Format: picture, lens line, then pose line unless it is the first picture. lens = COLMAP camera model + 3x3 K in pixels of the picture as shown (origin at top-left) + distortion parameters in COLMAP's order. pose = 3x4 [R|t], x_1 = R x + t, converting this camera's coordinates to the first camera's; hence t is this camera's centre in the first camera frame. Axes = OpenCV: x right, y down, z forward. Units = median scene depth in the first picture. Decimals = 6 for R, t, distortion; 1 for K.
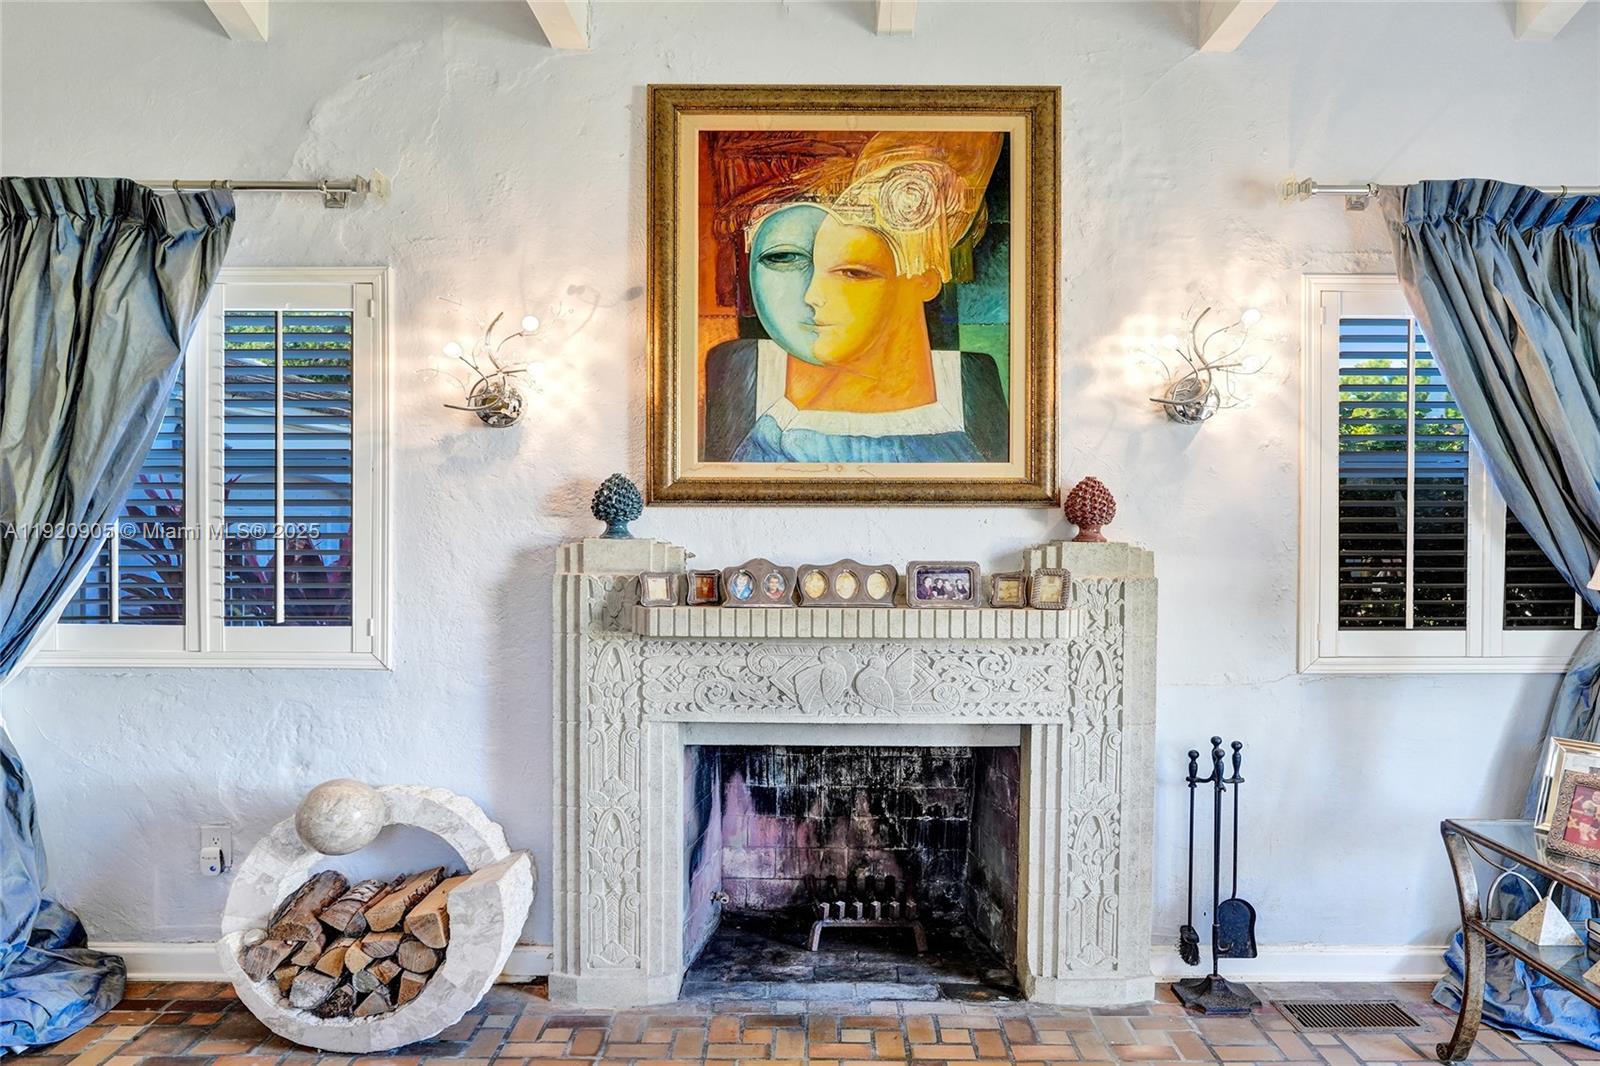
lens RADIAL K [[1179.7, 0, 800.1], [0, 1179.7, 547.9], [0, 0, 1]] dist [-0.047030, 0.049651]
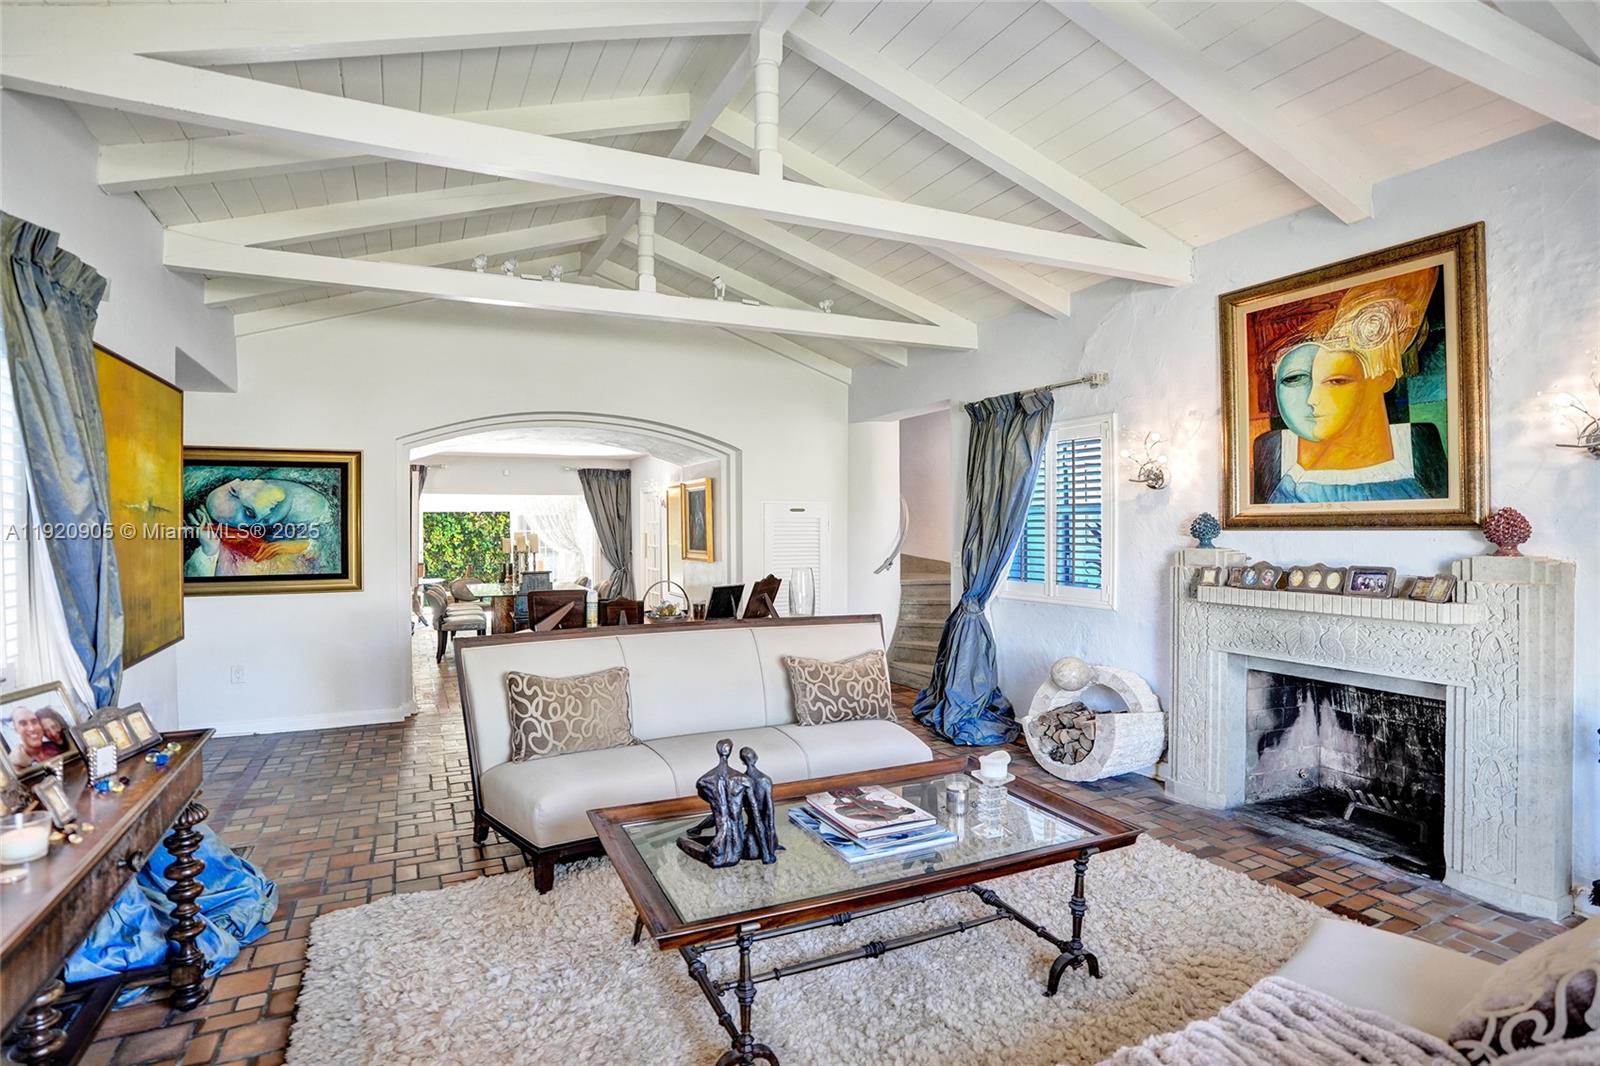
lens RADIAL K [[832.0, 0, 800.0], [0, 832.0, 533.0], [0, 0, 1]] dist [-0.001037, 0.000271]
pose [[0.441958, -0.000354, -0.897036, 0.724251], [-0.012298, 0.999904, -0.006453, -0.015260], [0.896951, 0.013884, 0.441911, -0.130316]]
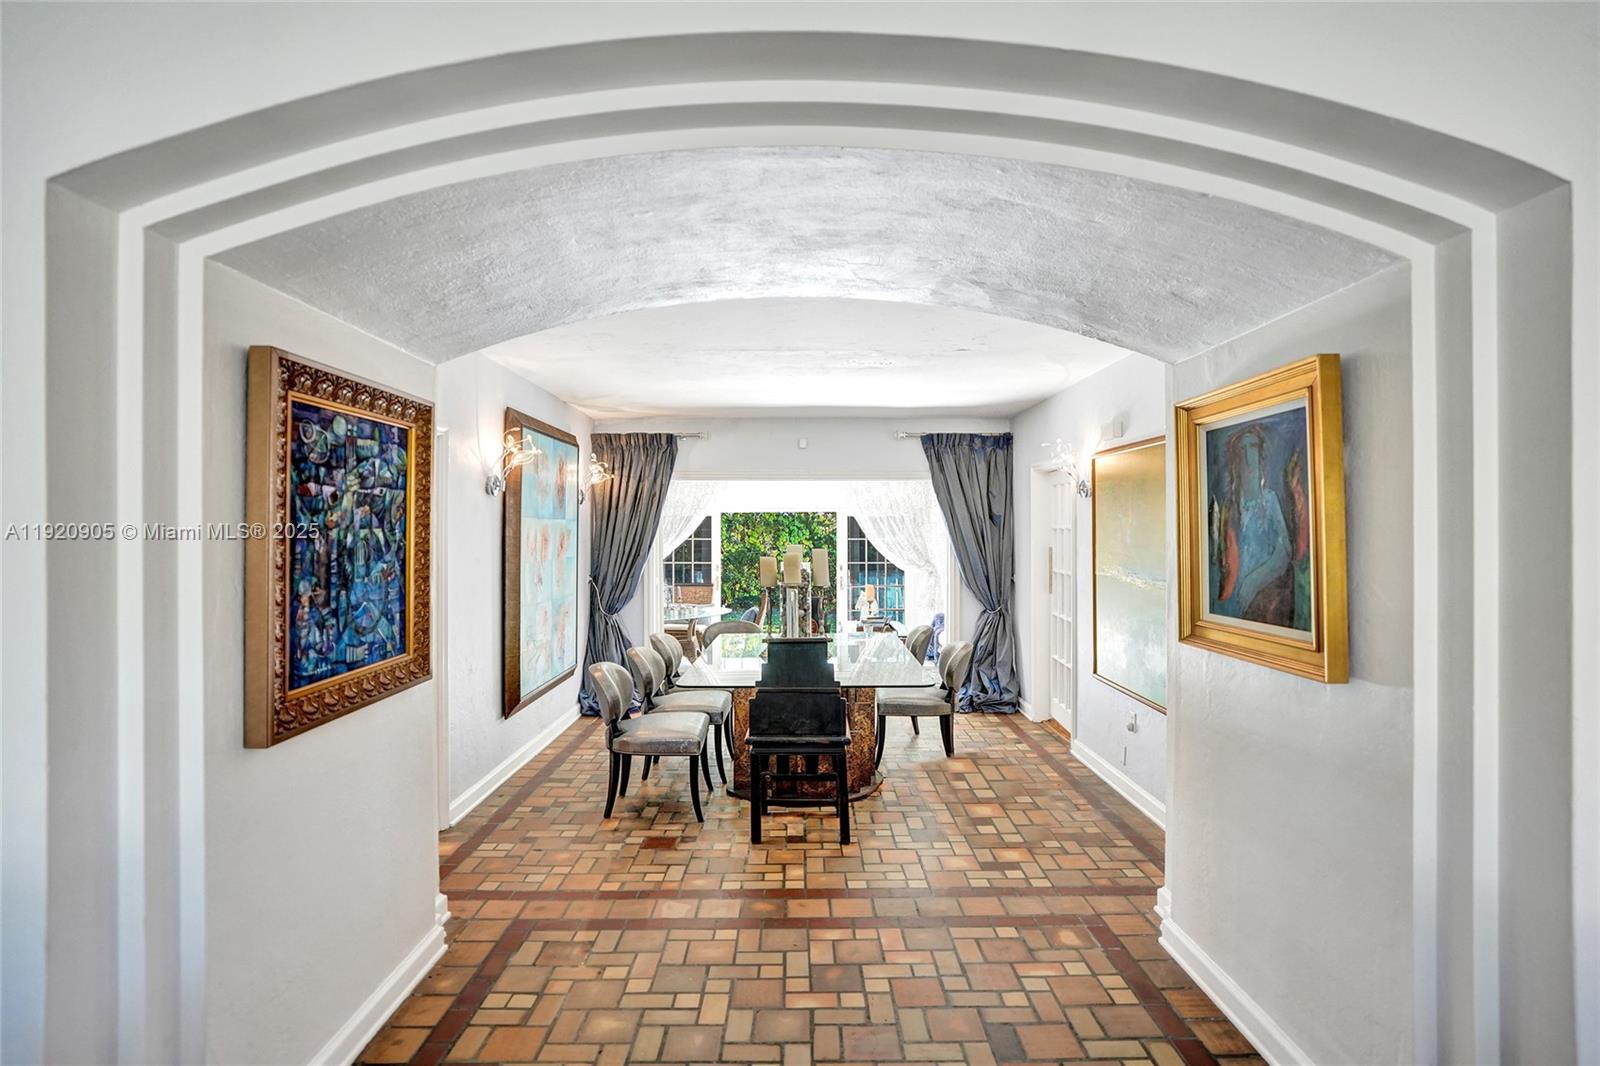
lens RADIAL K [[832.0, 0, 800.0], [0, 832.0, 533.0], [0, 0, 1]] dist [-0.001037, 0.000271]
pose [[0.015150, -0.003721, -0.999878, -1.443718], [-0.018813, 0.999815, -0.004005, -0.055070], [0.999708, 0.018871, 0.015077, 0.414082]]
